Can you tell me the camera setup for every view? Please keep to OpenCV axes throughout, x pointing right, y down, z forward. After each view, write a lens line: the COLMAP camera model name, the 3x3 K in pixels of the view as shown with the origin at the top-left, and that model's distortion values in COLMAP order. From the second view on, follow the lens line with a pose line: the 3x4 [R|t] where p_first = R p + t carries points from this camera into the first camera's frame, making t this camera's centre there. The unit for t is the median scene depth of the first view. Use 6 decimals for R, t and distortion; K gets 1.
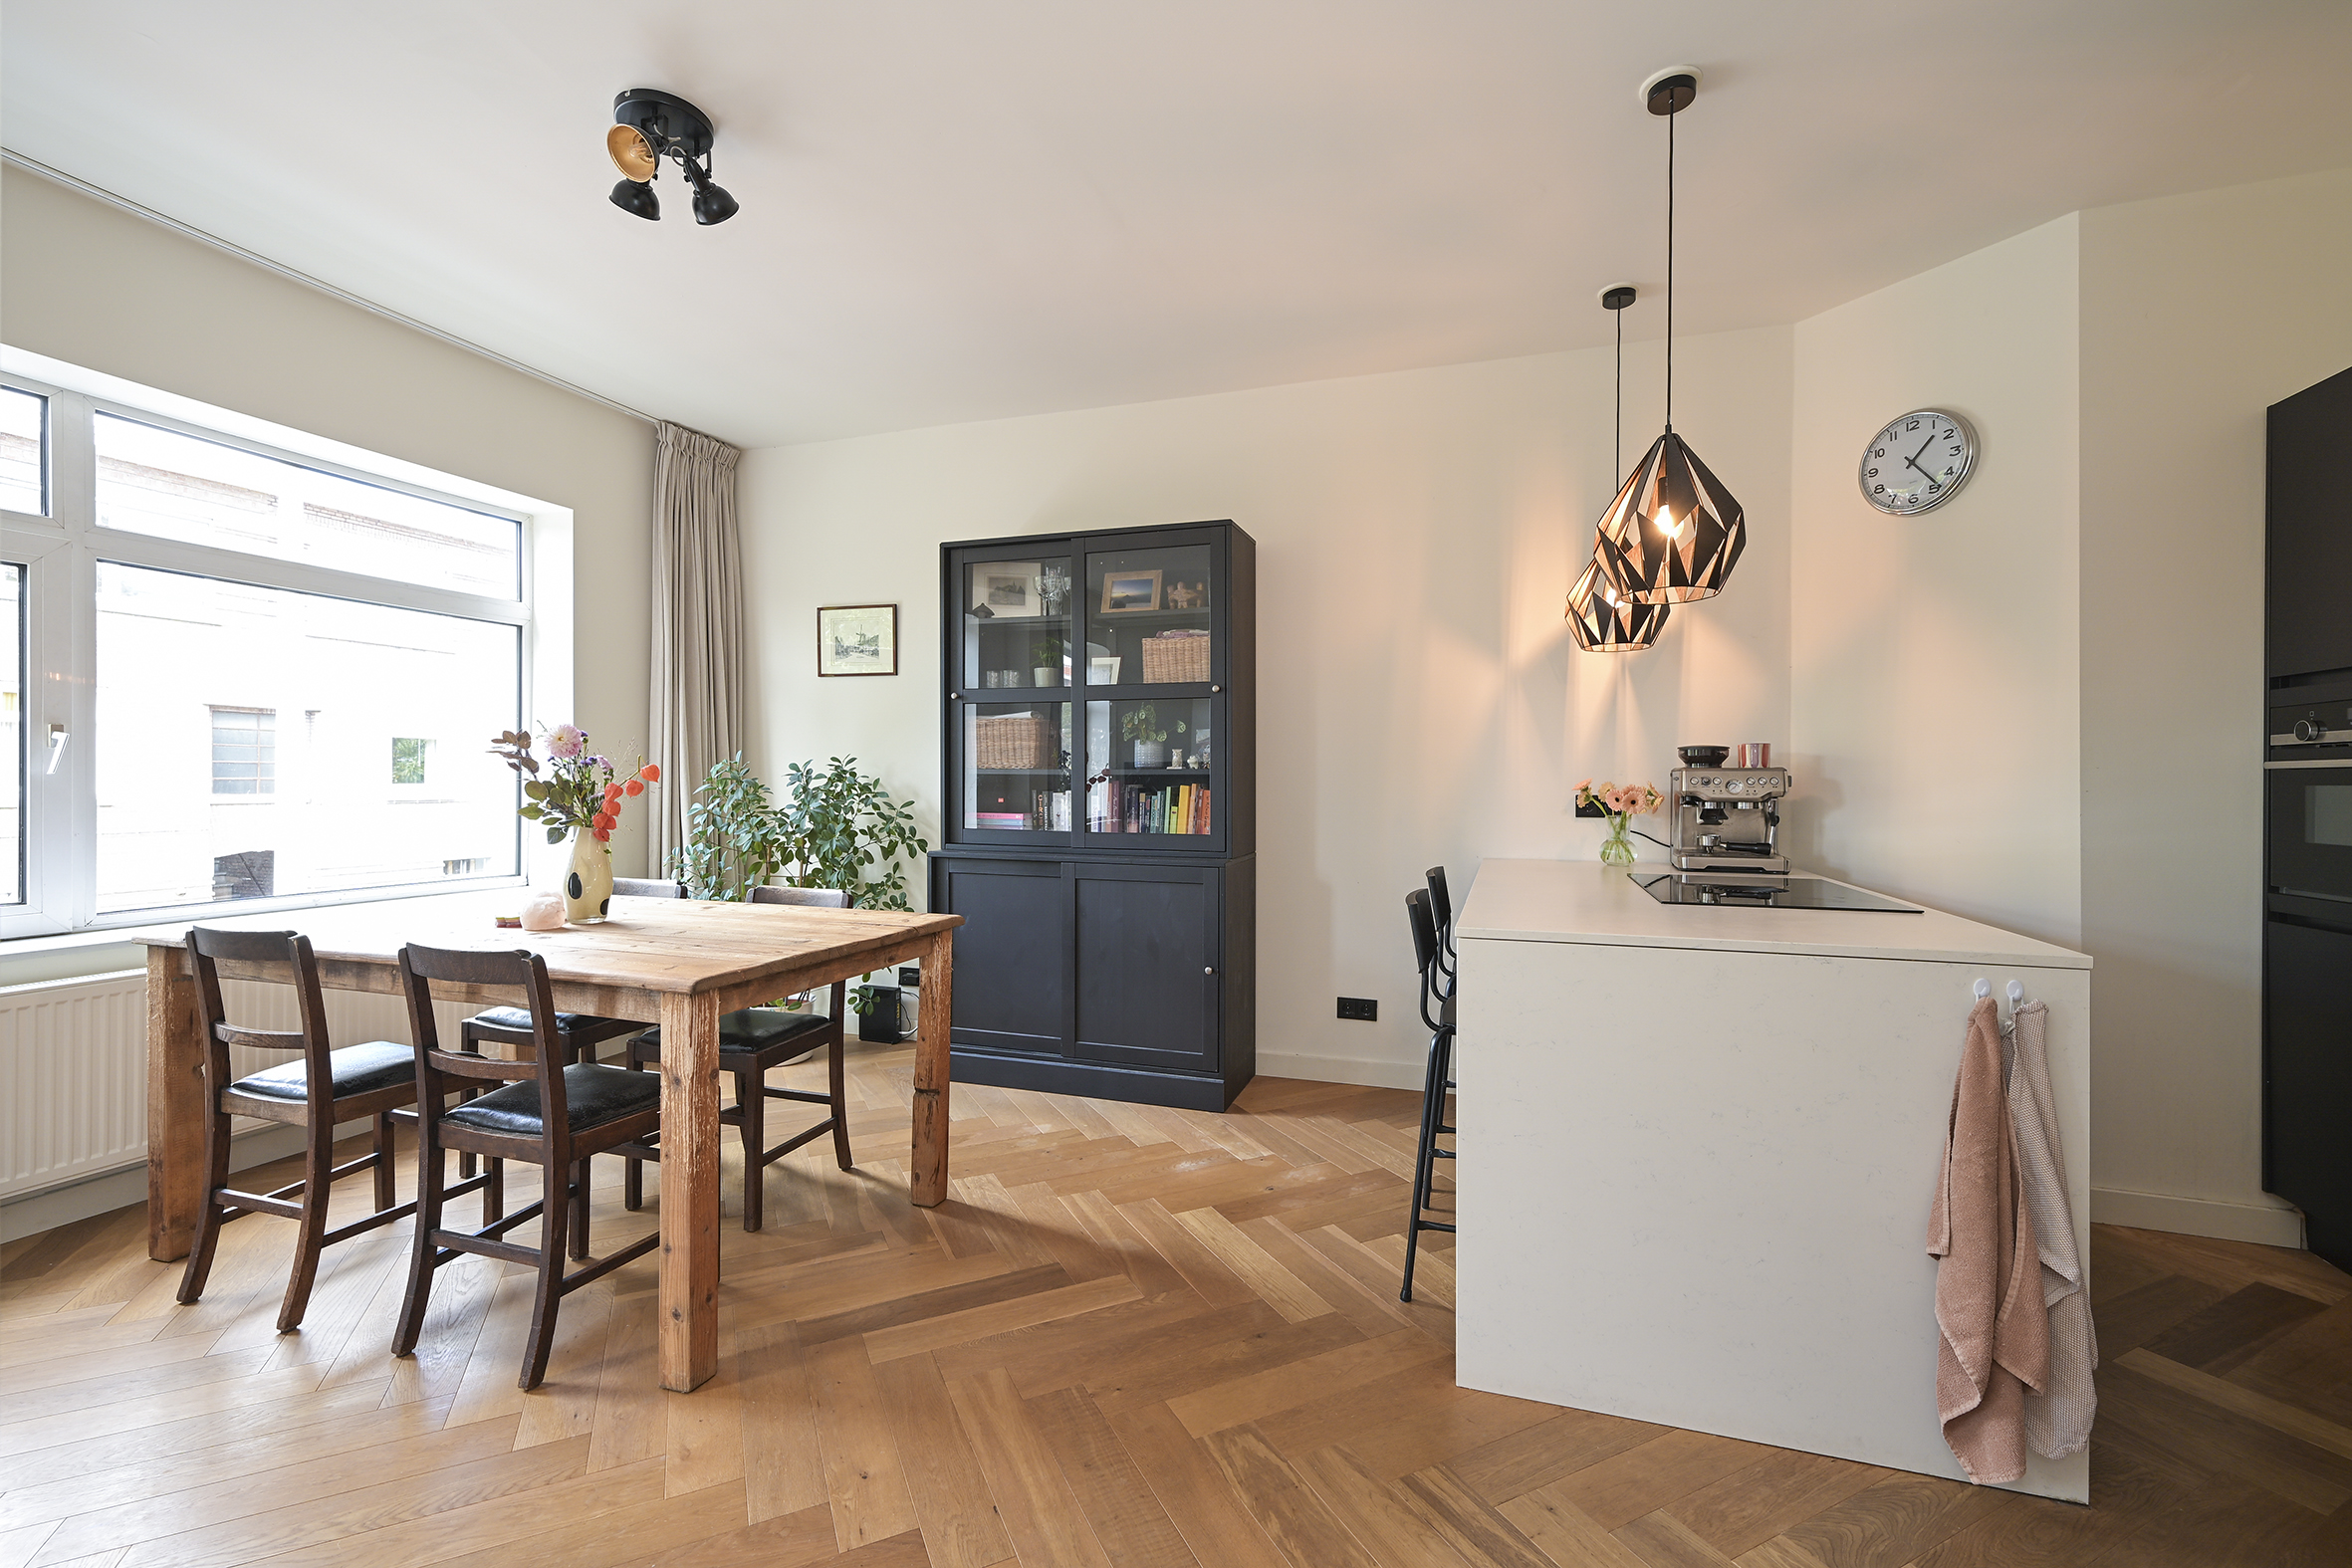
lens RADIAL K [[988.8, 0, 1176.0], [0, 988.8, 784.0], [0, 0, 1]] dist [-0.000029, 0.000648]
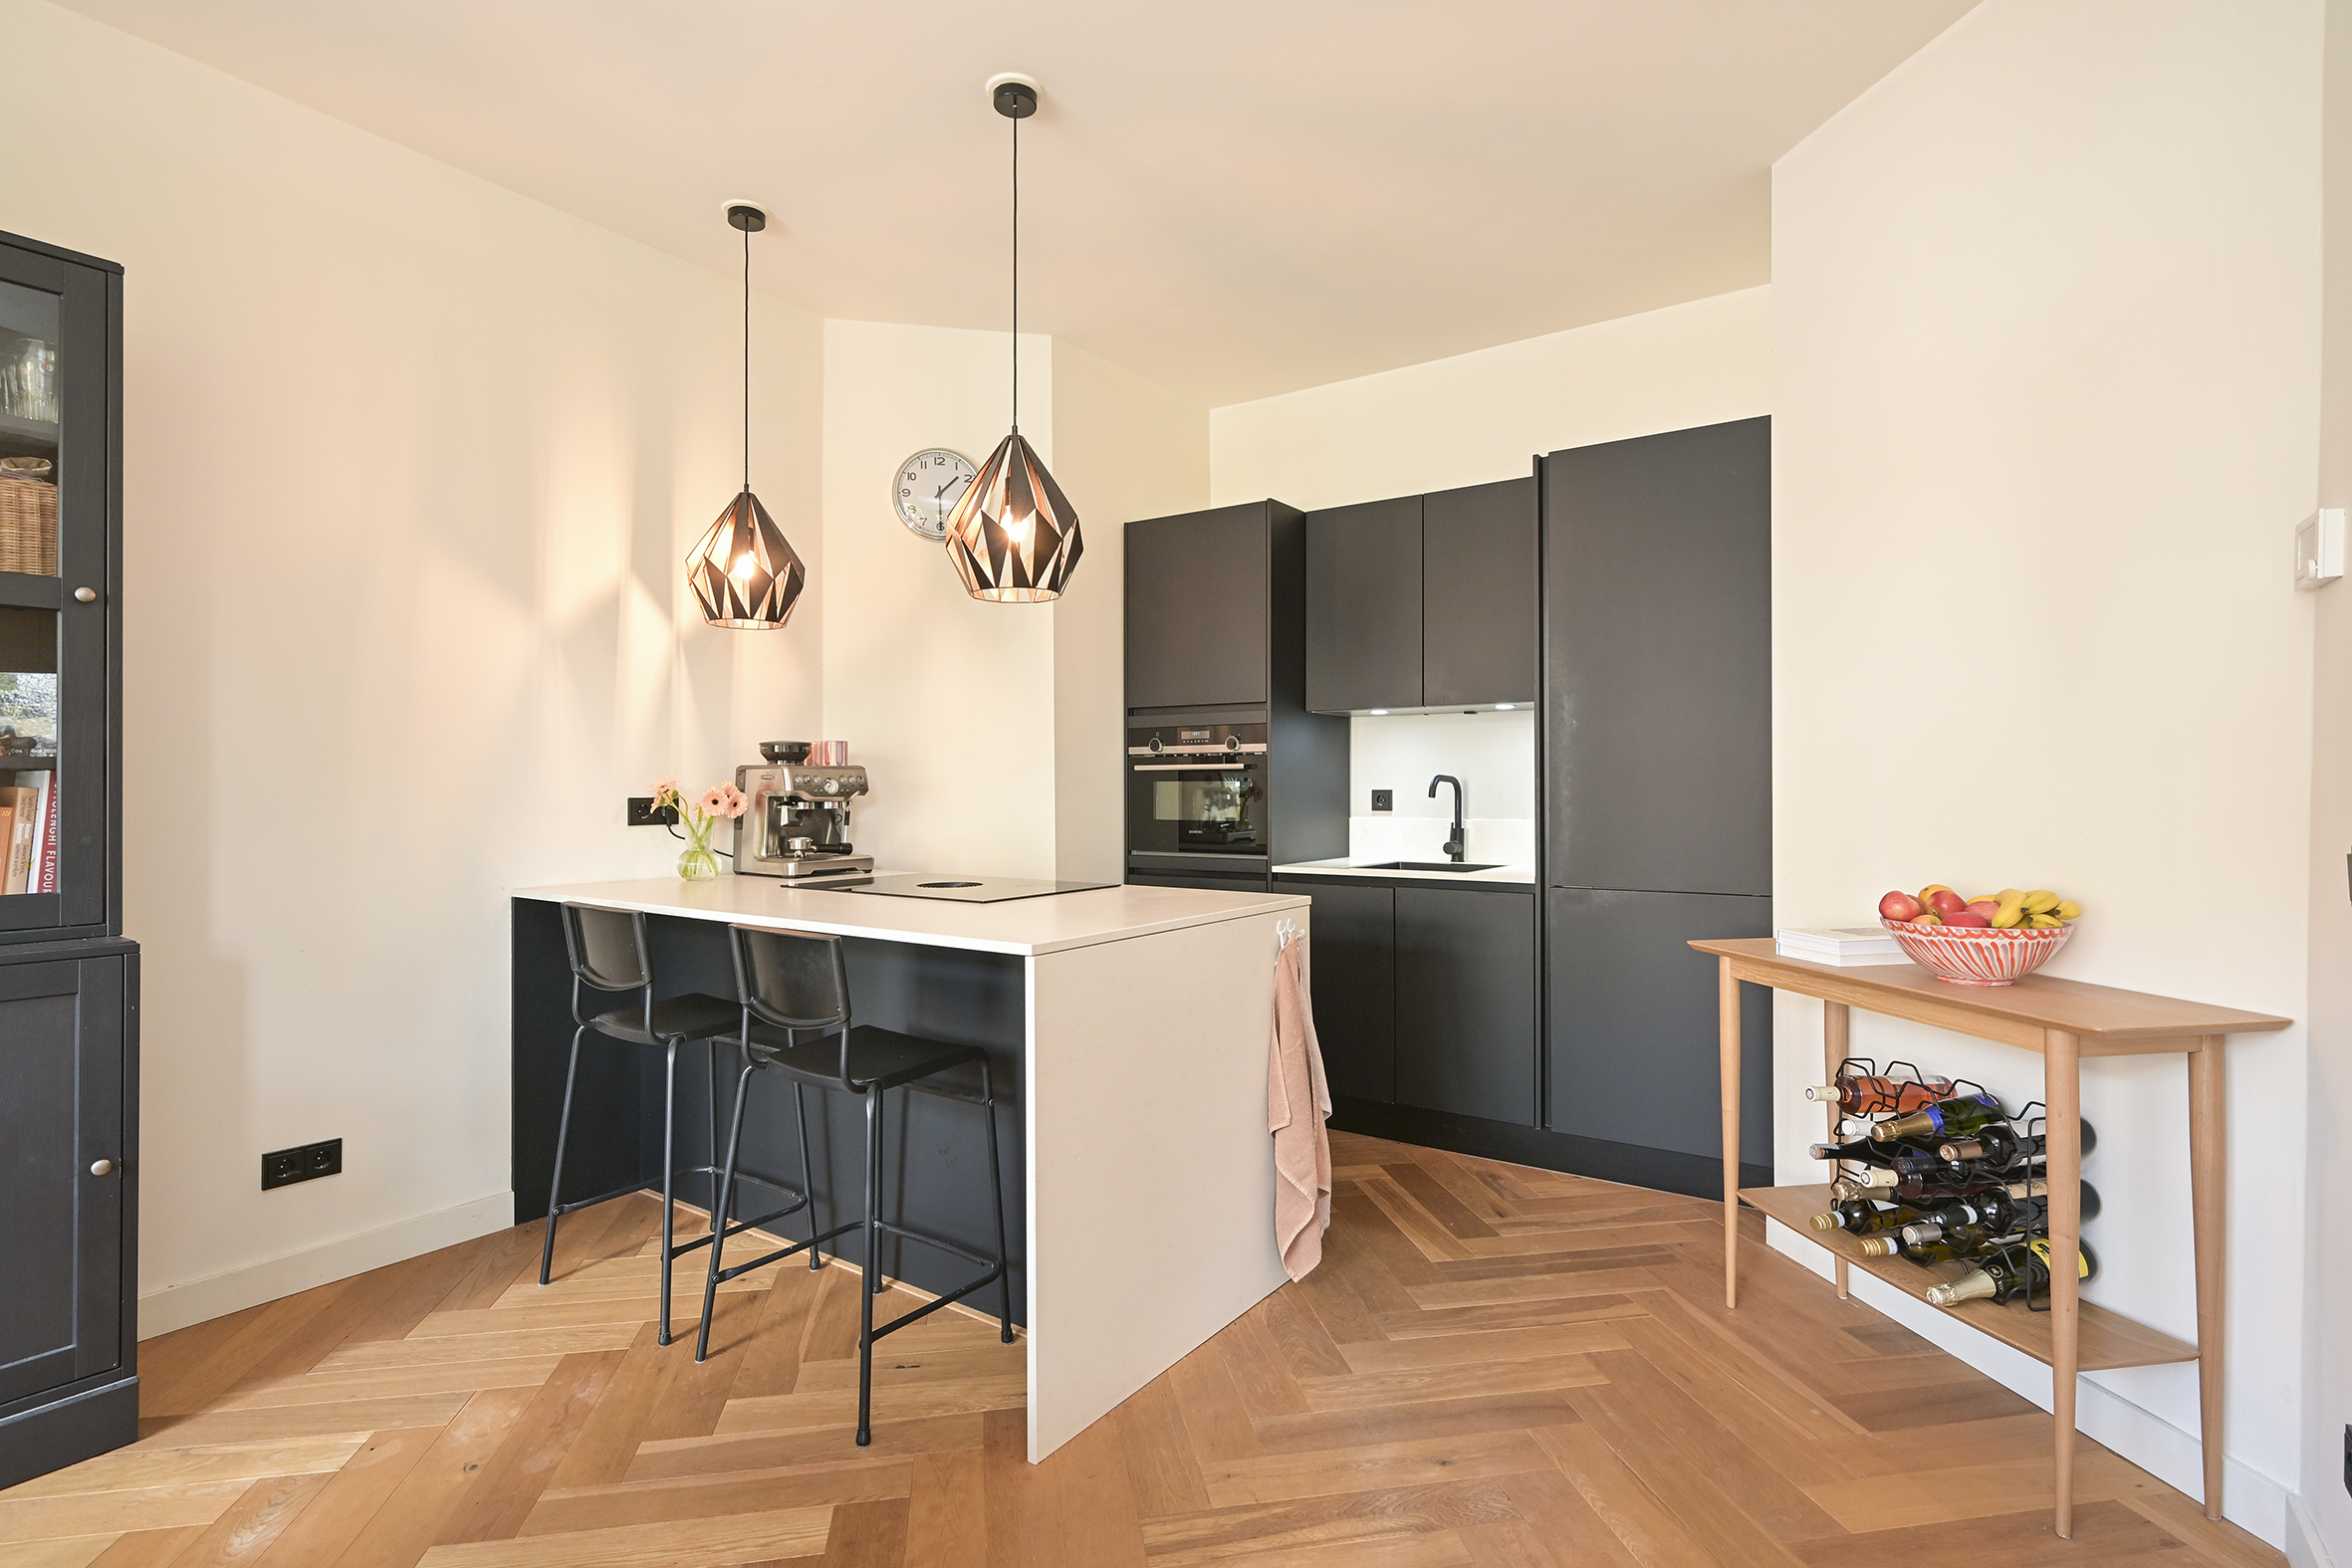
lens RADIAL K [[1151.4, 0, 1177.4], [0, 1151.4, 779.7], [0, 0, 1]] dist [-0.000847, 0.000157]
pose [[0.282954, -0.001123, 0.959133, -0.394368], [0.005541, 0.999985, -0.000464, -0.000708], [-0.959117, 0.005446, 0.282956, 0.350458]]
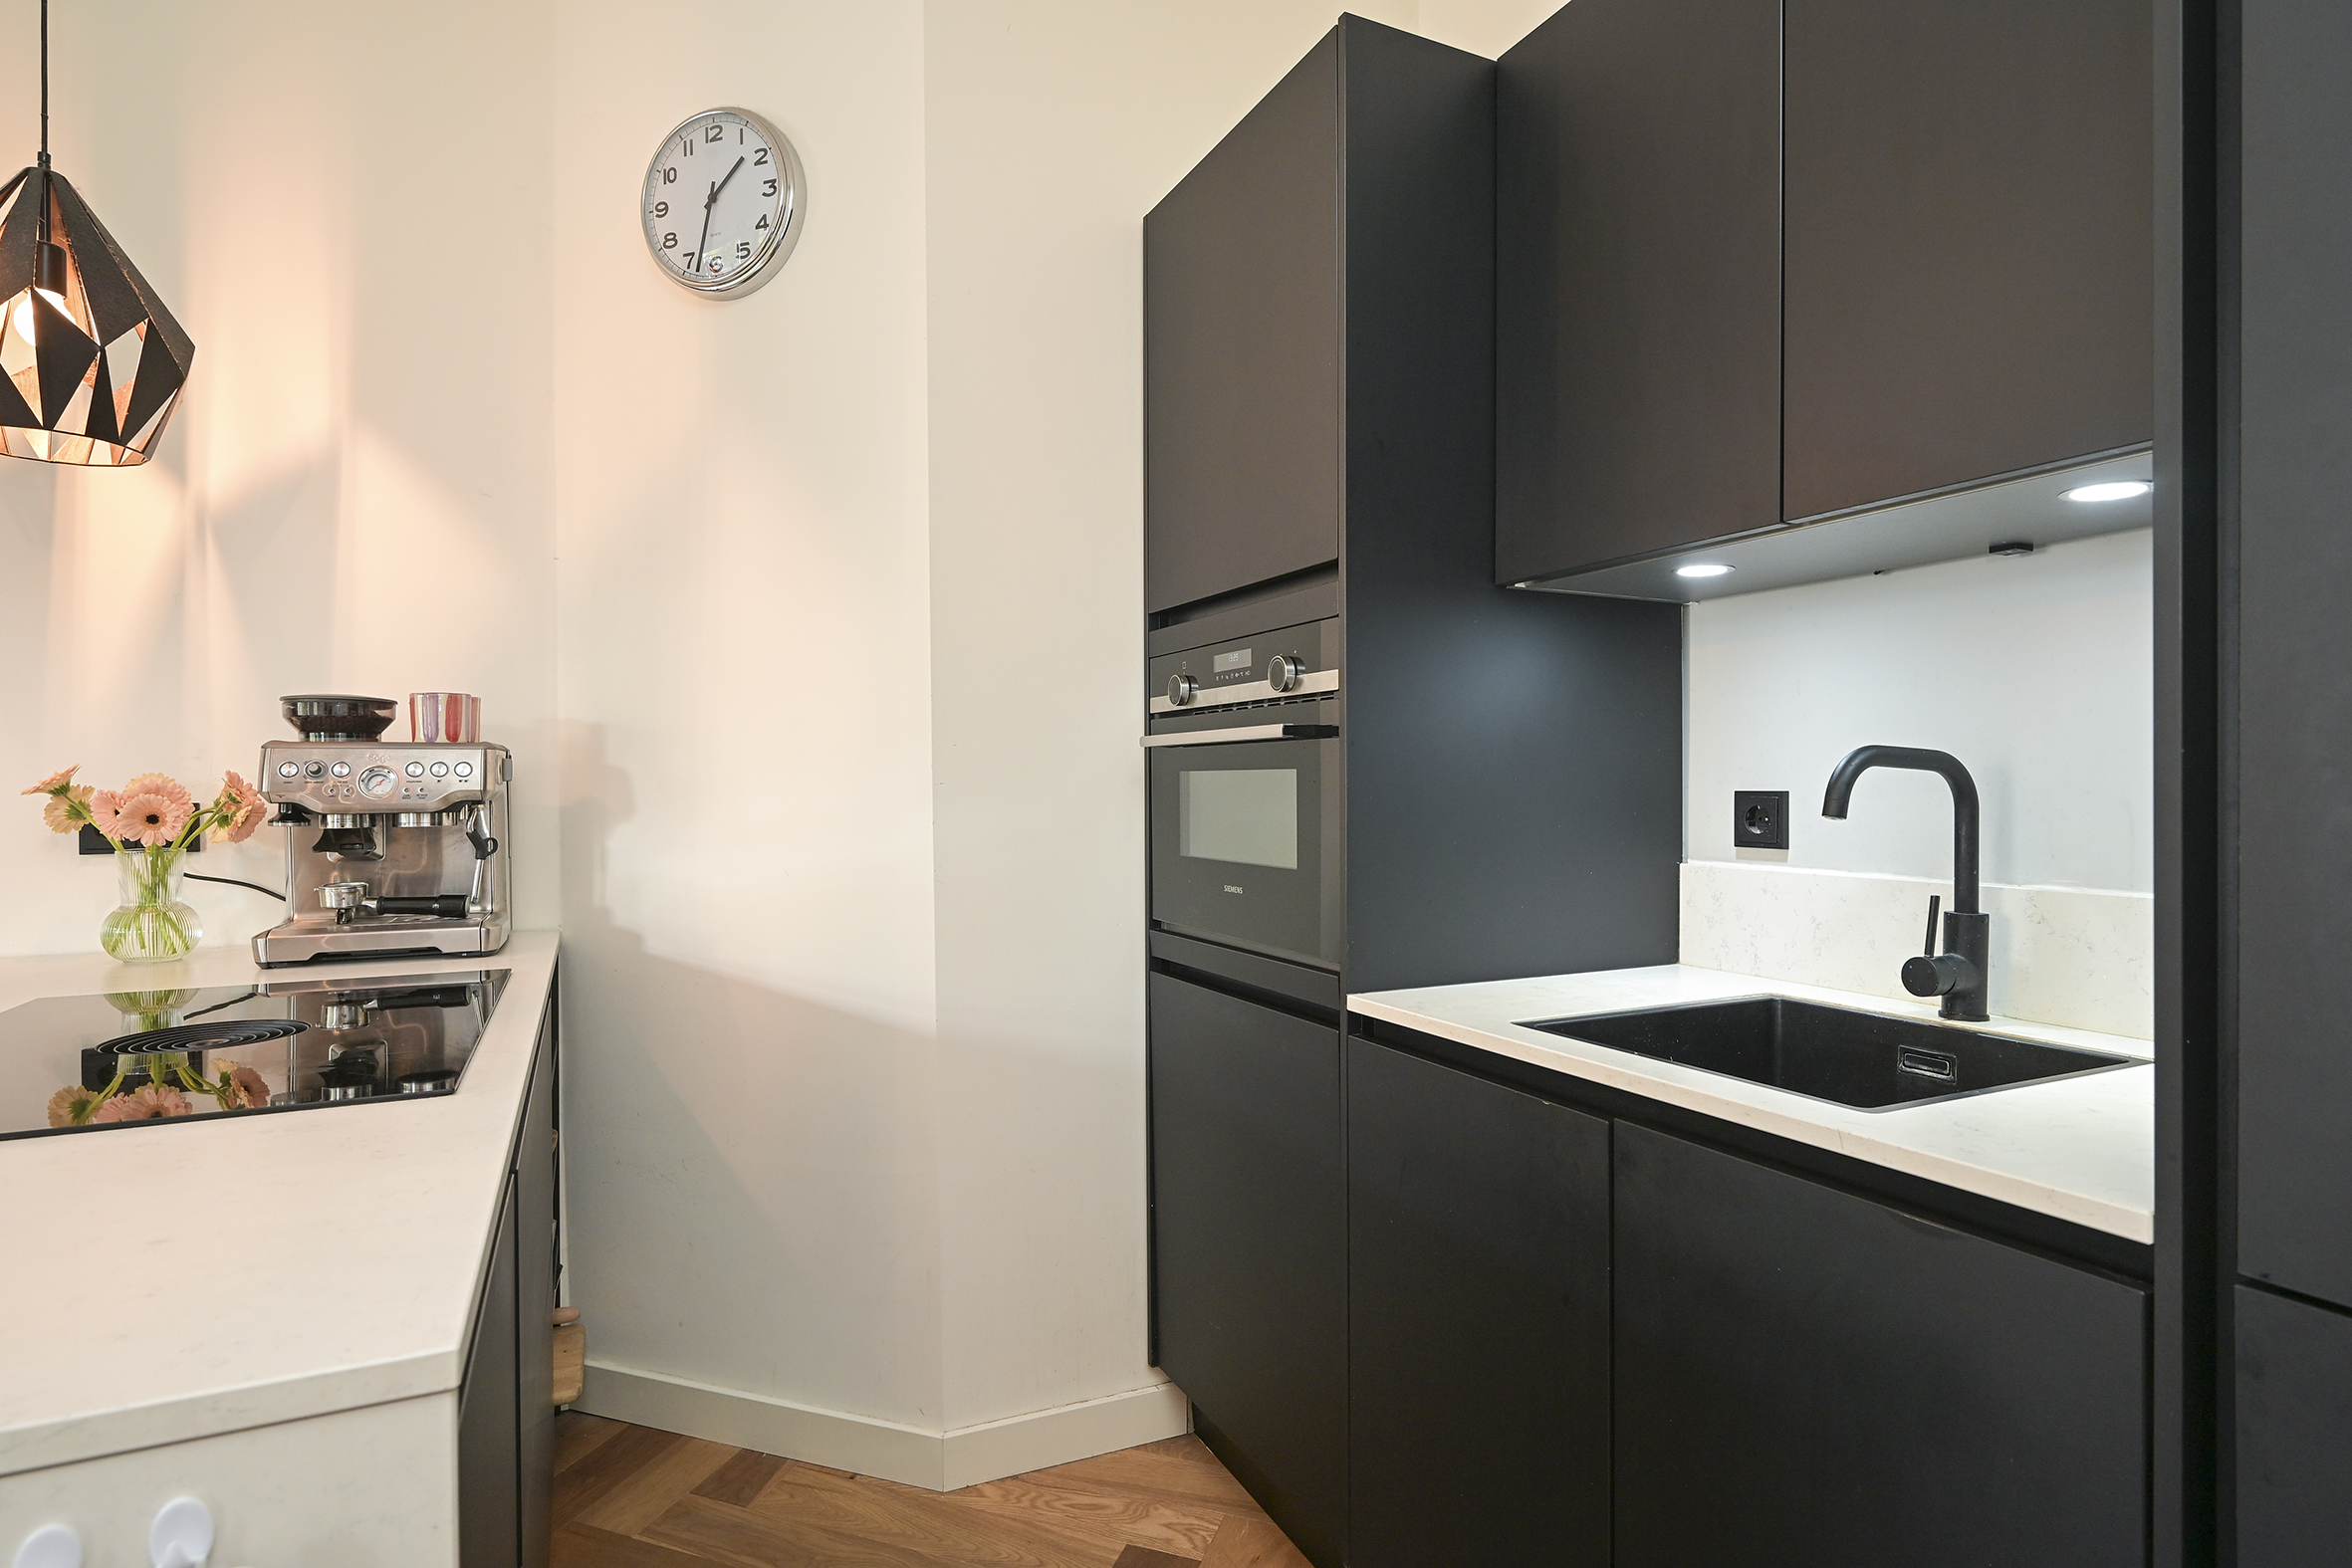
lens RADIAL K [[1227.4, 0, 1183.5], [0, 1227.4, 782.6], [0, 0, 1]] dist [0.001991, 0.000468]
pose [[0.720366, -0.009632, 0.693528, 0.418466], [0.008463, 0.999951, 0.005097, 0.003374], [-0.693543, 0.002198, 0.720412, 0.293011]]
